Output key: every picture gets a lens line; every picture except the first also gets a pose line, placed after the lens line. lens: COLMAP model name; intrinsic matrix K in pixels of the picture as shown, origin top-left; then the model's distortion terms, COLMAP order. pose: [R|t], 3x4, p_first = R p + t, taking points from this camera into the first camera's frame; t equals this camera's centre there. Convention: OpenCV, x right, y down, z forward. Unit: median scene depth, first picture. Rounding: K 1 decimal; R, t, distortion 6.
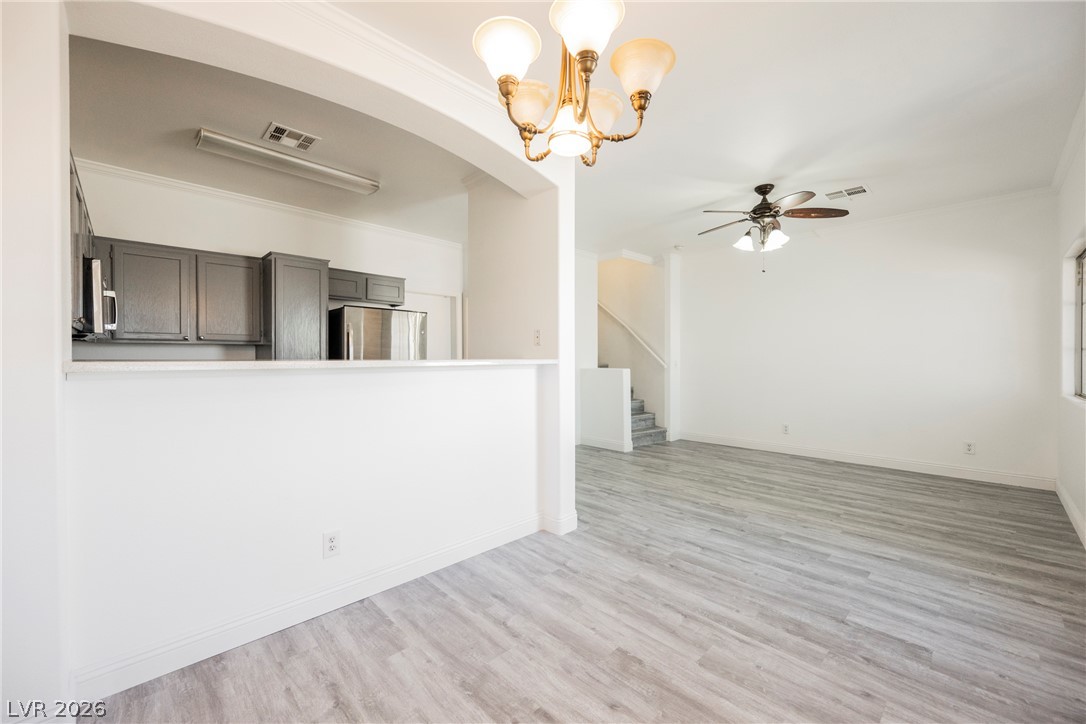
lens RADIAL K [[424.3, 0, 551.4], [0, 424.3, 368.5], [0, 0, 1]] dist [-0.001408, 0.000194]
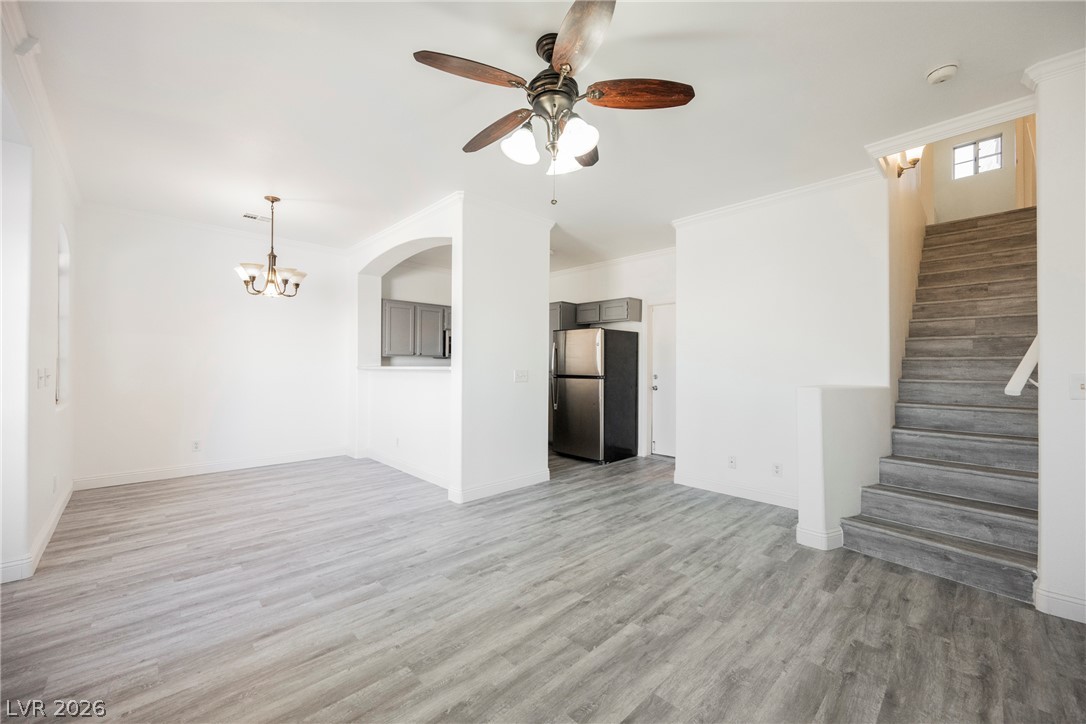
lens RADIAL K [[424.3, 0, 545.9], [0, 424.3, 362.3], [0, 0, 1]] dist [-0.001408, 0.000194]
pose [[-0.003113, -0.005793, -0.999978, 1.363815], [-0.024886, 0.999674, -0.005714, -0.033928], [0.999685, 0.024868, -0.003256, 1.315263]]
